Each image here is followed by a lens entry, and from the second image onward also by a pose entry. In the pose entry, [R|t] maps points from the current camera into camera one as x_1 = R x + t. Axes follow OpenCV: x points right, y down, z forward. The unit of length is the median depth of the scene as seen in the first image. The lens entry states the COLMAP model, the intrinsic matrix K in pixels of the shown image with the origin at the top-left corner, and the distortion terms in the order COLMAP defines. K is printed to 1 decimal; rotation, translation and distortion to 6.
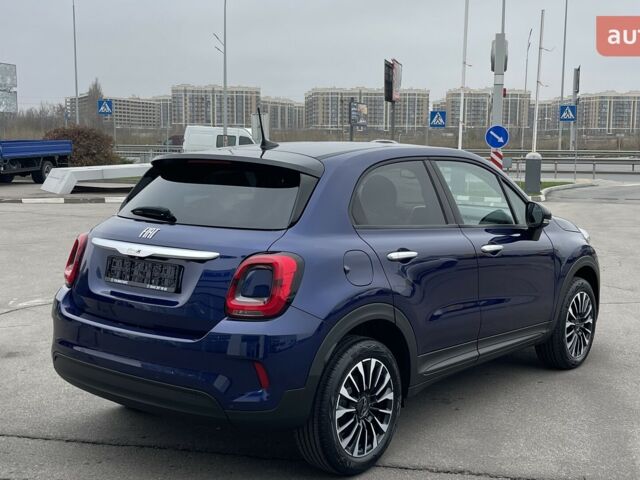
lens RADIAL K [[904.2, 0, 318.1], [0, 904.2, 239.1], [0, 0, 1]] dist [0.062235, 0.000000]
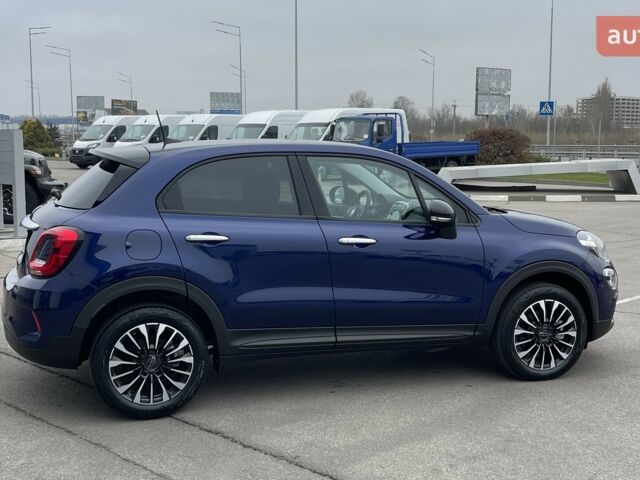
lens RADIAL K [[904.2, 0, 319.4], [0, 904.2, 243.1], [0, 0, 1]] dist [0.062235, 0.000000]
pose [[0.834430, 0.060386, -0.547796, 0.657981], [-0.058847, 0.998059, 0.020381, -0.005815], [0.547963, 0.015230, 0.836364, 0.100133]]
